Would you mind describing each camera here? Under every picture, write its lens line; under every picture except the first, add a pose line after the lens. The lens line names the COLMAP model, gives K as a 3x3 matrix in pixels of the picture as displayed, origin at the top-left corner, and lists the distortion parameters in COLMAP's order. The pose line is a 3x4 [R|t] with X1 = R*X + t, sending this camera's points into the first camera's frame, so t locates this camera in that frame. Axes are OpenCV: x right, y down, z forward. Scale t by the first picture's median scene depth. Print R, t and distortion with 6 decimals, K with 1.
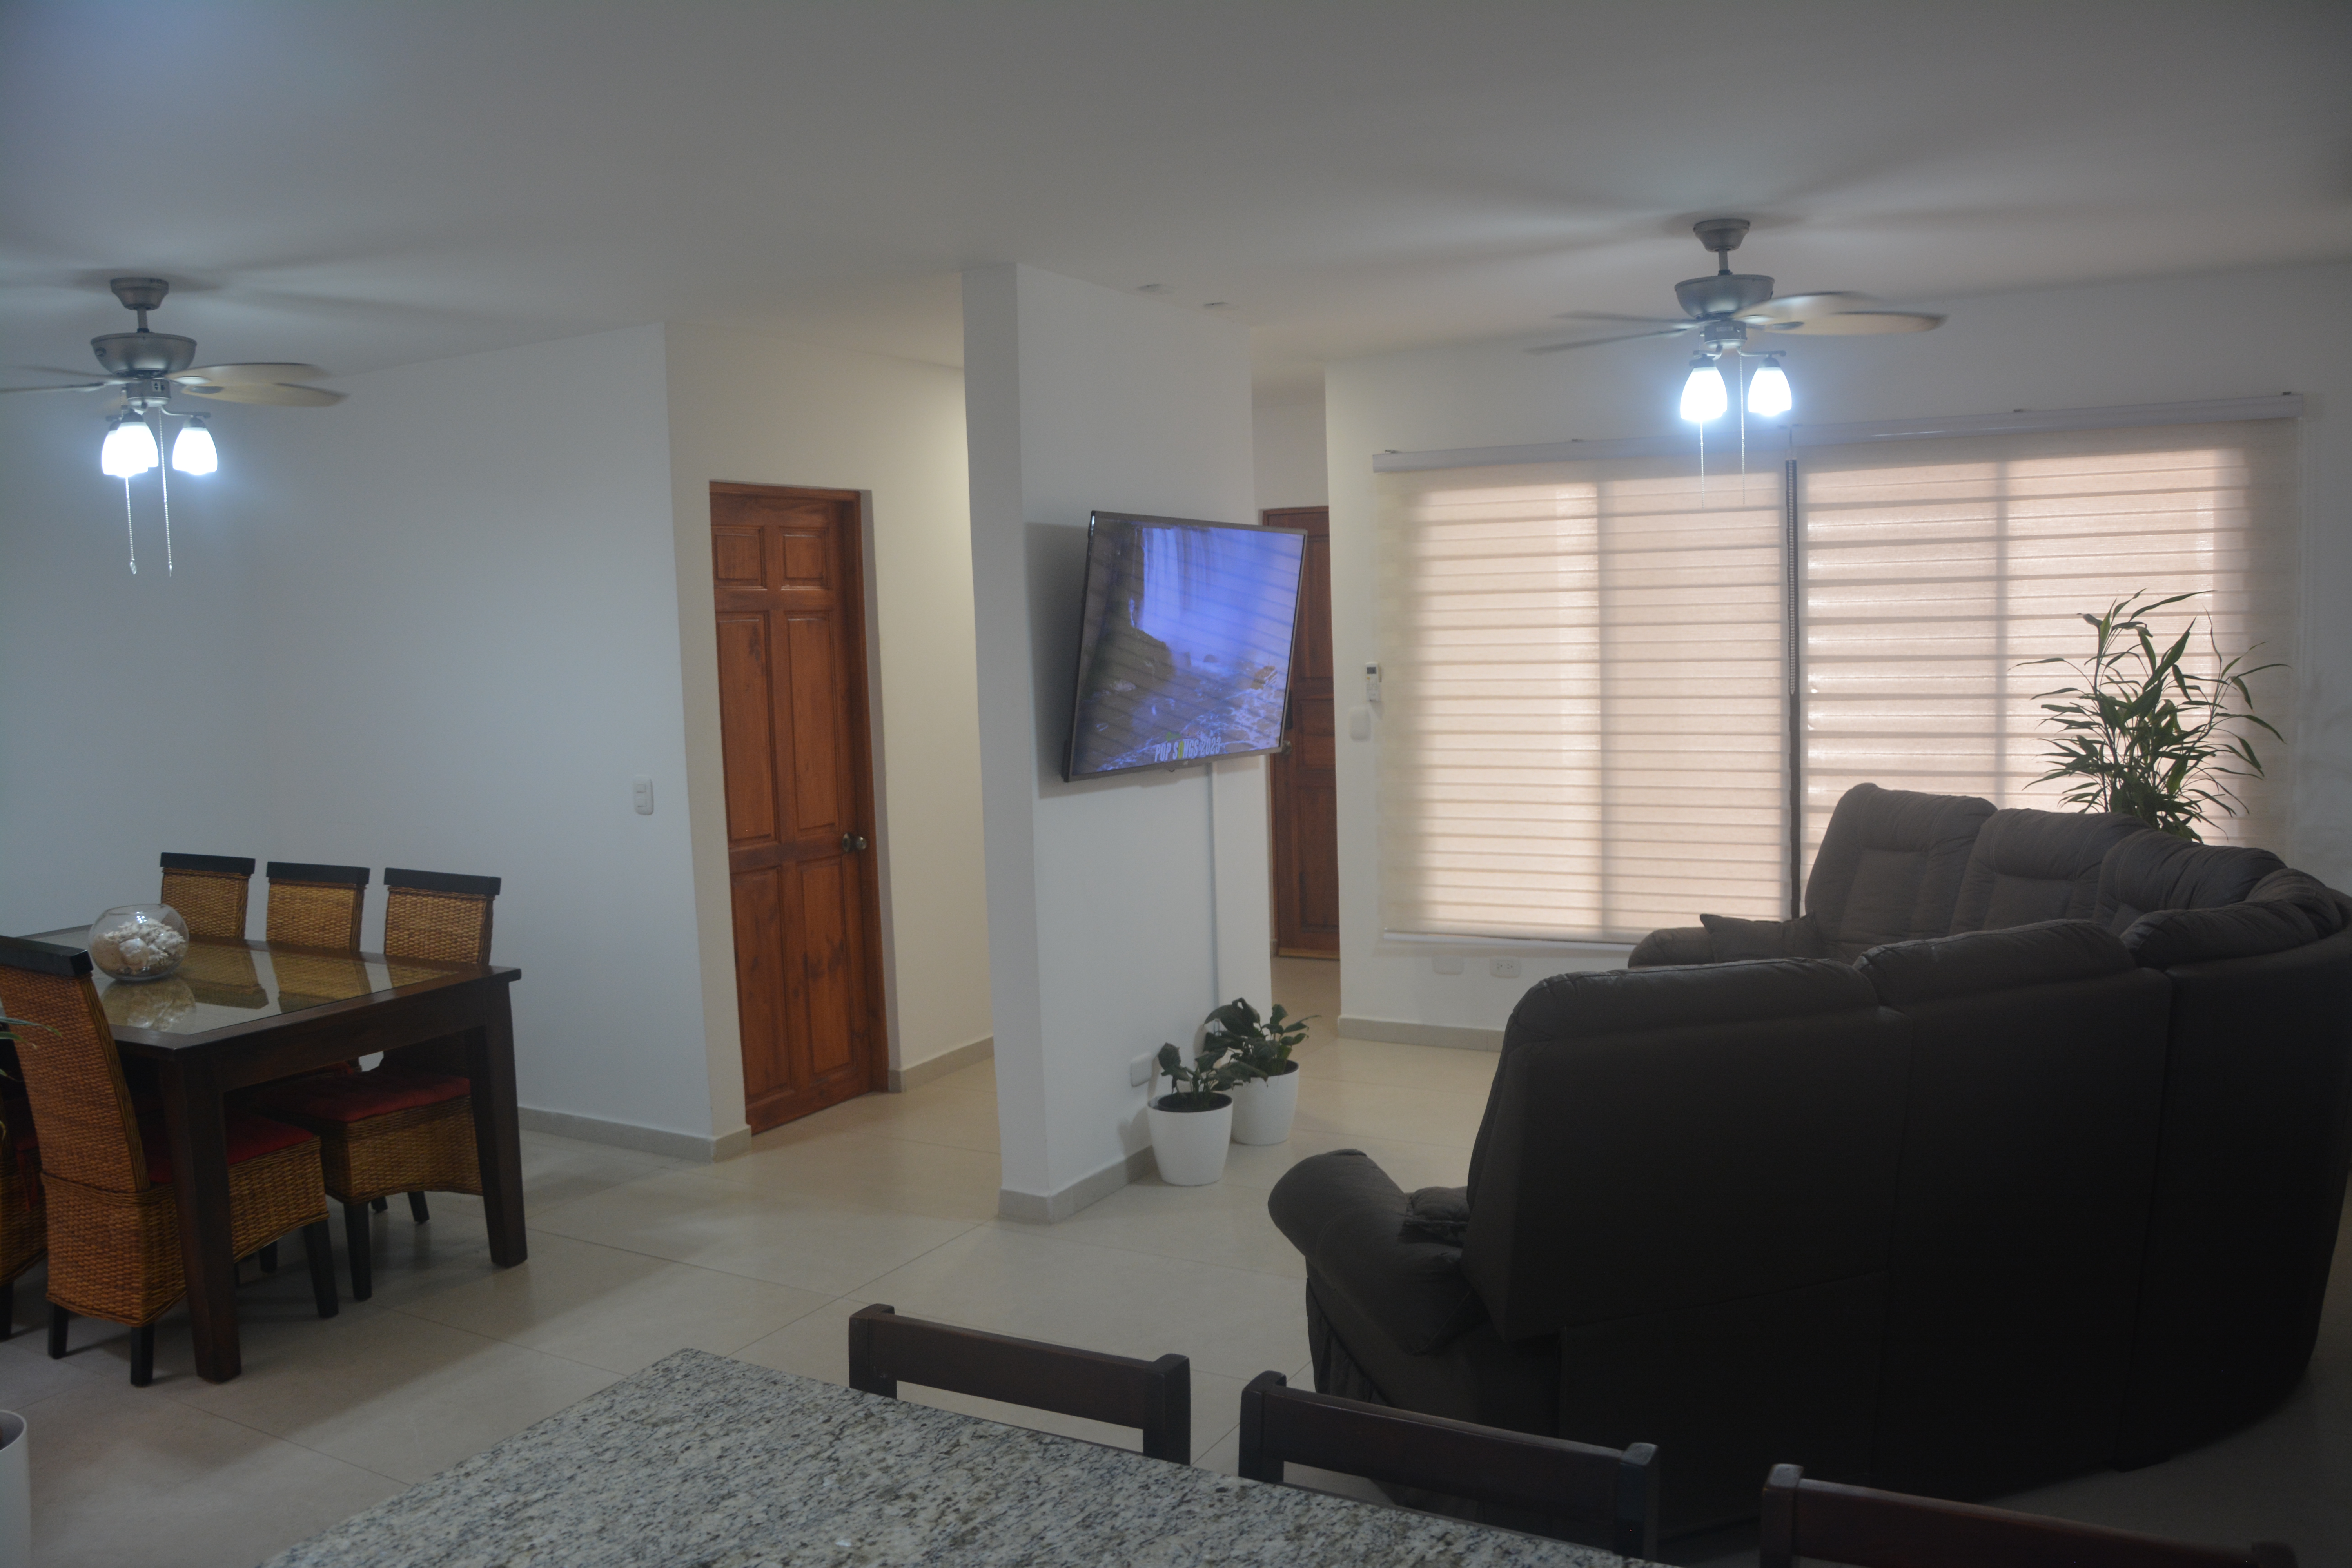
lens RADIAL K [[1829.1, 0, 1176.0], [0, 1829.1, 784.0], [0, 0, 1]] dist [-0.146961, 0.101761]
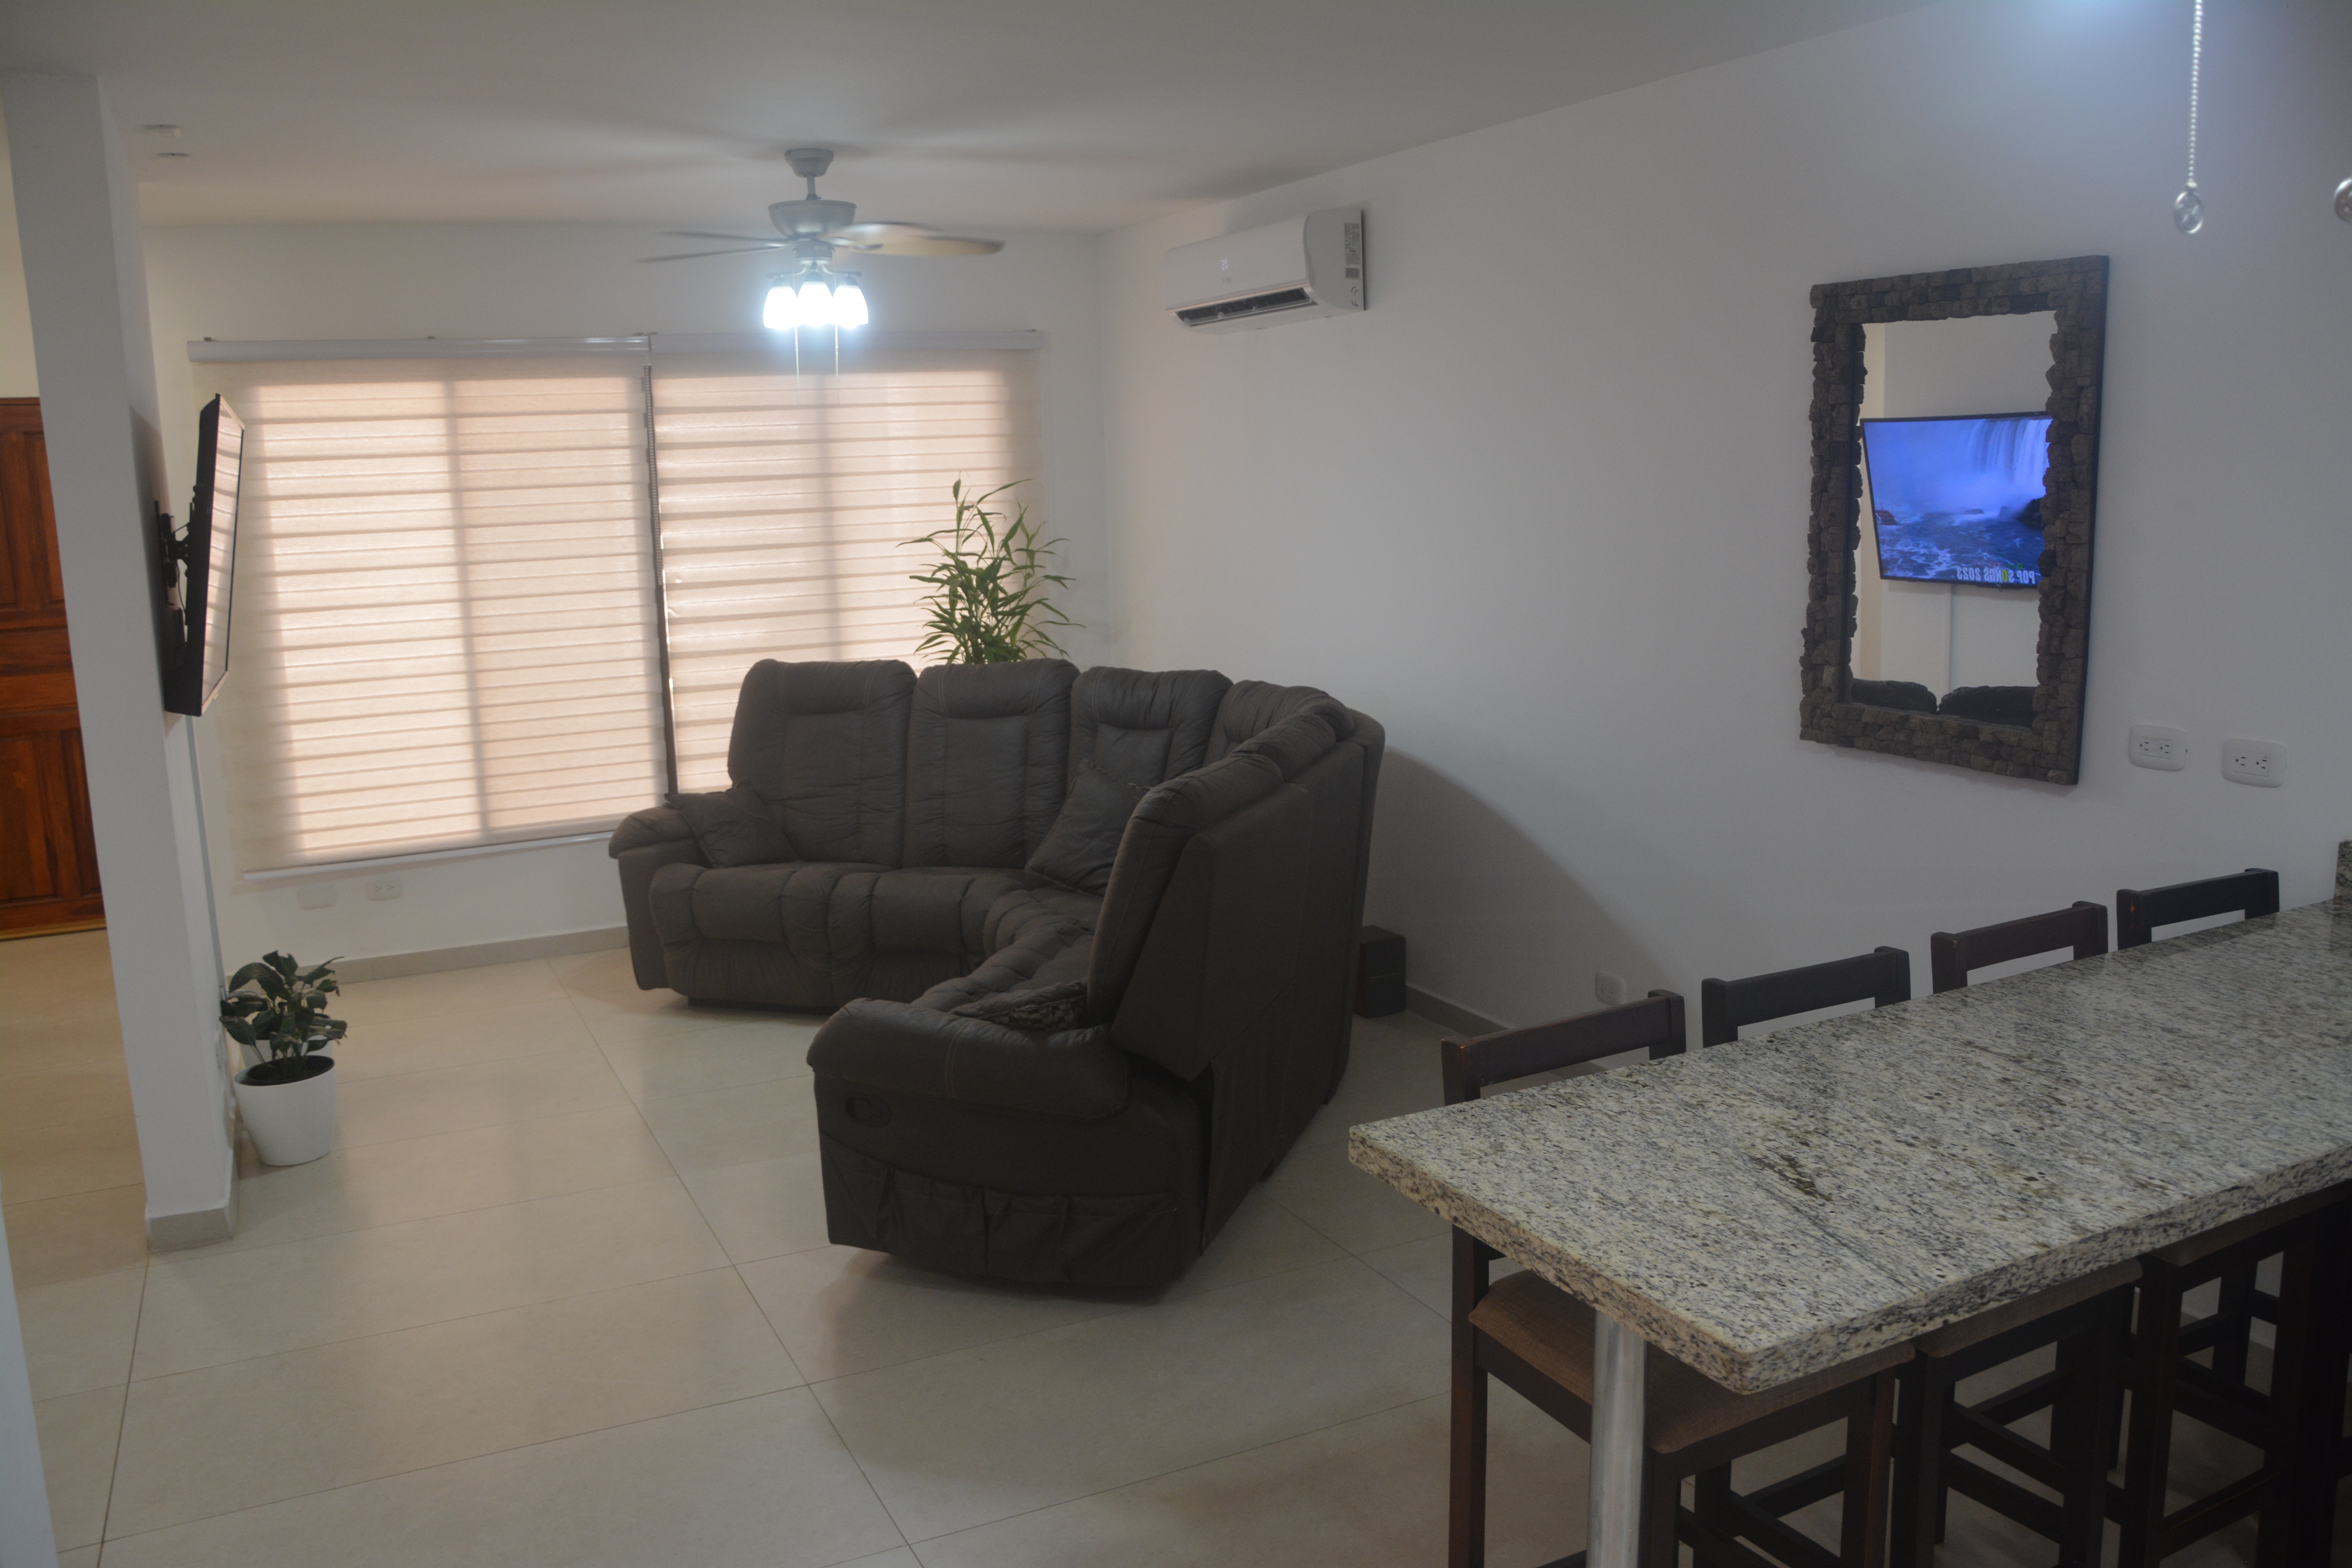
lens RADIAL K [[1829.1, 0, 1176.0], [0, 1829.1, 784.0], [0, 0, 1]] dist [-0.146961, 0.101761]
pose [[0.578085, -0.124727, 0.806387, -0.422686], [0.085891, 0.992060, 0.091871, -0.005316], [-0.811443, 0.016152, 0.584208, 0.140636]]
